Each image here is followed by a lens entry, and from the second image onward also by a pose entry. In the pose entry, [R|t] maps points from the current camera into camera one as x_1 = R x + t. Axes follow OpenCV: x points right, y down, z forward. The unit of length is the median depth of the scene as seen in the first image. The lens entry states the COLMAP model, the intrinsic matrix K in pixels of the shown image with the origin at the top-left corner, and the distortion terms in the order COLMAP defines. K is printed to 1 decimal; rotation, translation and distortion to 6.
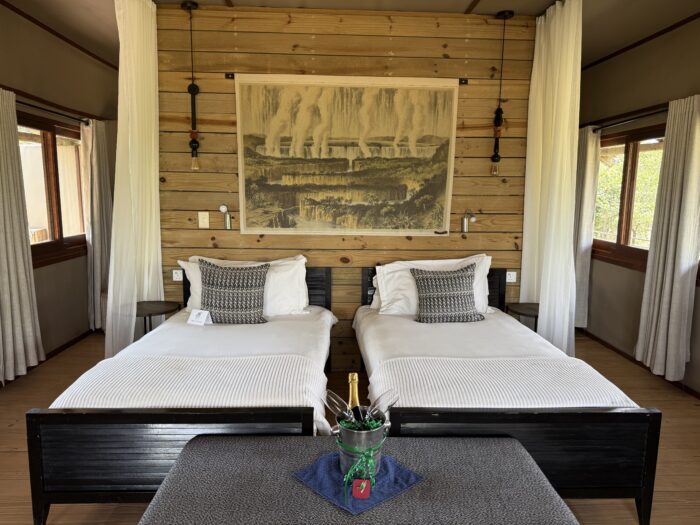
lens RADIAL K [[439.6, 0, 350.0], [0, 439.6, 262.5], [0, 0, 1]] dist [0.001663, -0.000670]
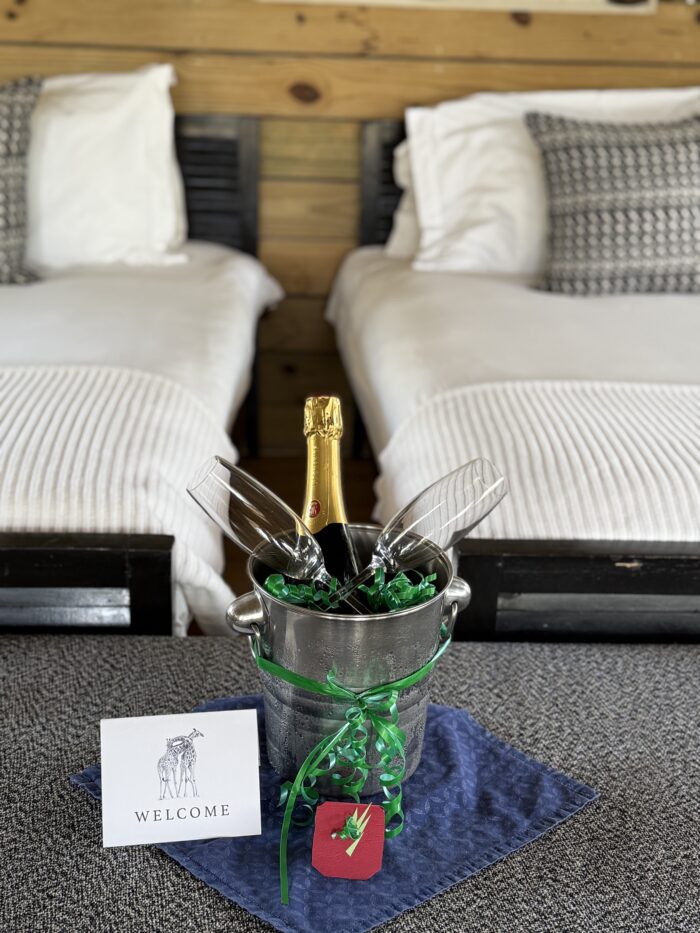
lens RADIAL K [[1162.9, 0, 350.0], [0, 1162.9, 466.5], [0, 0, 1]] dist [0.124581, -0.003275]
pose [[0.999669, 0.011436, 0.023058, 0.007184], [-0.016290, 0.974722, 0.222828, 0.129123], [-0.019927, -0.223130, 0.974585, 0.315956]]
